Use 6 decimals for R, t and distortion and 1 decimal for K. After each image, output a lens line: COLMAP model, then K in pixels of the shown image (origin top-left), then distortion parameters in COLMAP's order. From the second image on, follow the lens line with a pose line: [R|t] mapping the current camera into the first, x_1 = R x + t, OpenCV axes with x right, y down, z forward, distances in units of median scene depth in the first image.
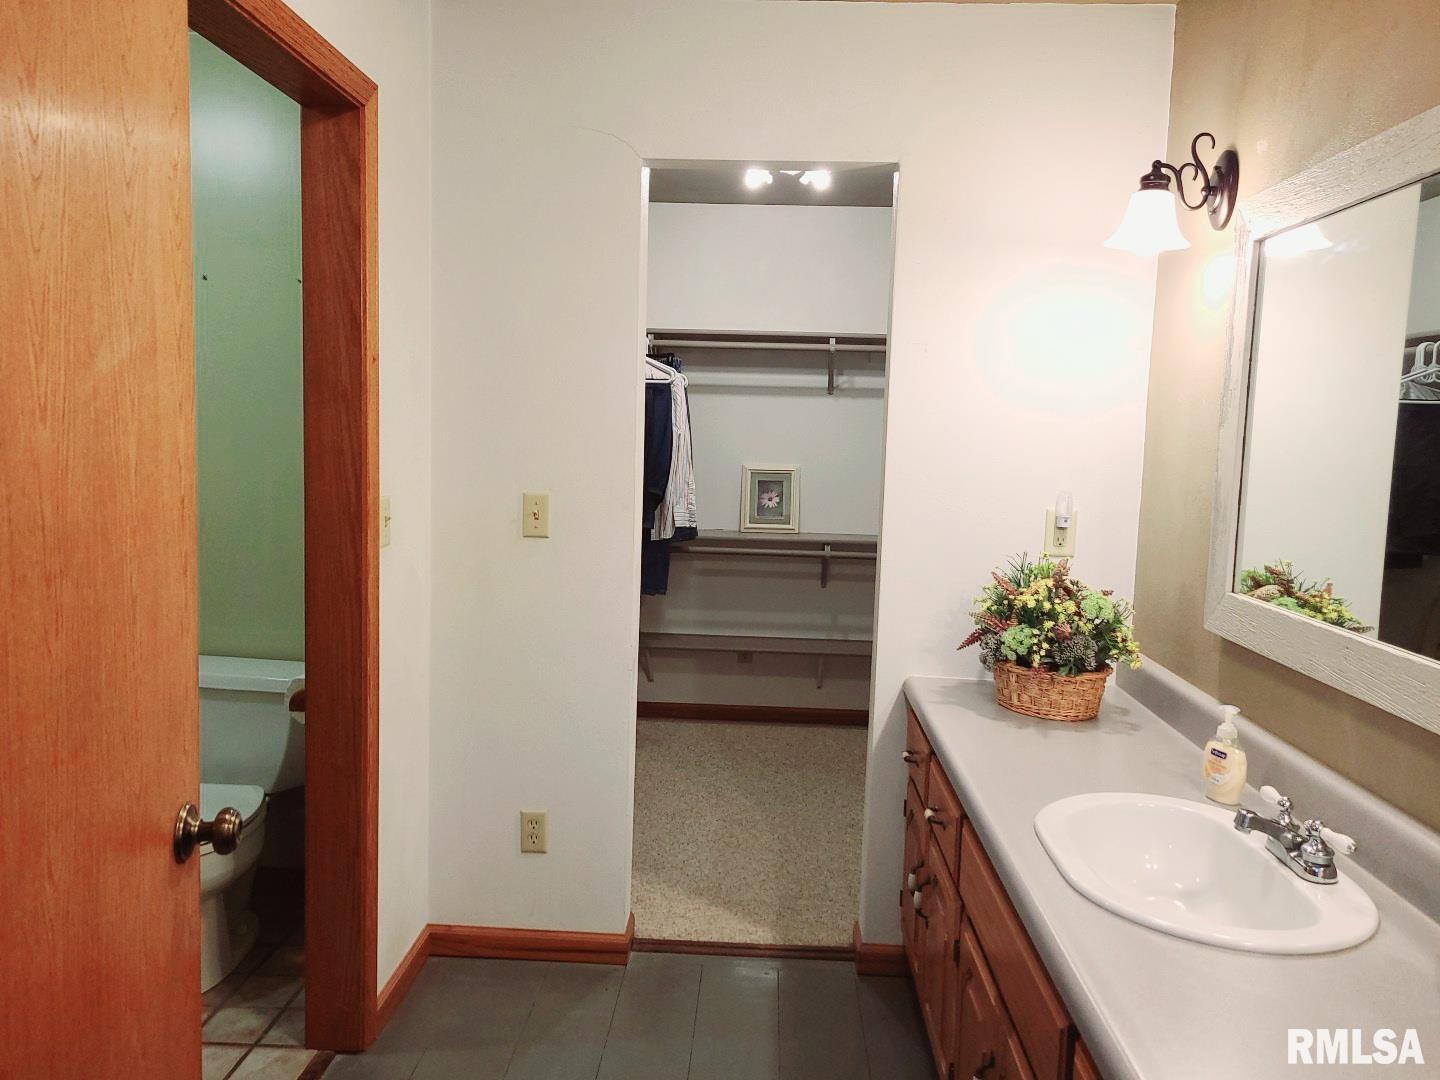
lens RADIAL K [[1027.1, 0, 721.5], [0, 1027.1, 510.0], [0, 0, 1]] dist [0.006002, 0.002054]
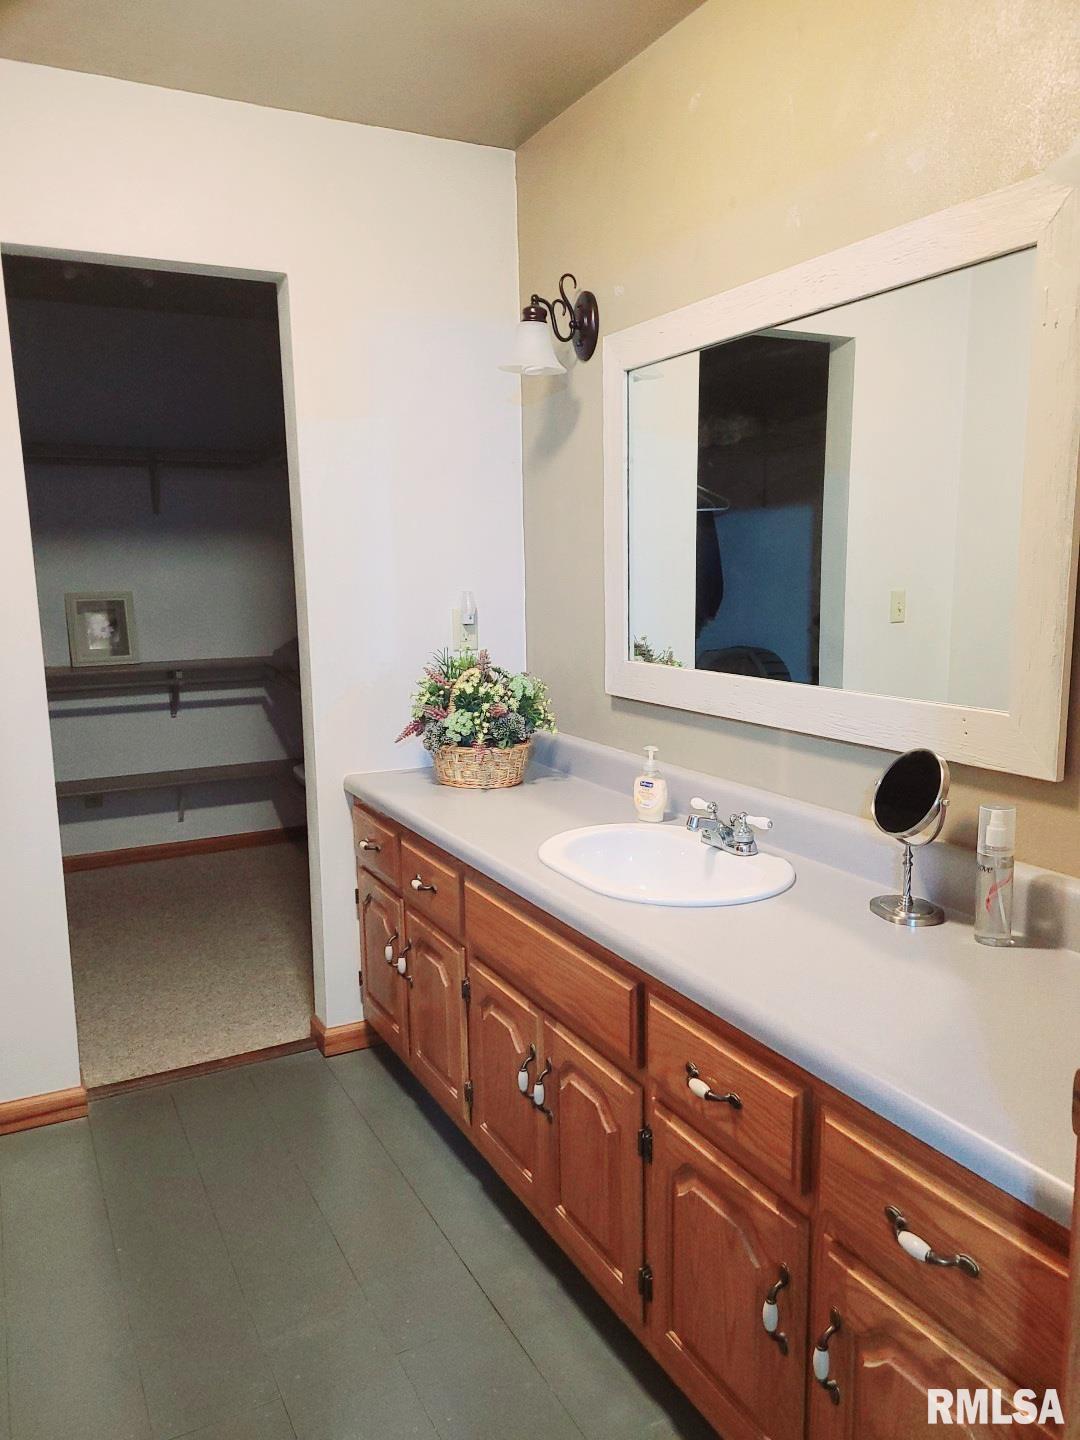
lens RADIAL K [[1039.8, 0, 540.0], [0, 1039.8, 720.0], [0, 0, 1]] dist [-0.001689, 0.001324]
pose [[0.862778, -0.120253, 0.491074, -0.199375], [0.078945, 0.991431, 0.104078, 0.010665], [-0.499382, -0.051029, 0.864878, -0.032854]]
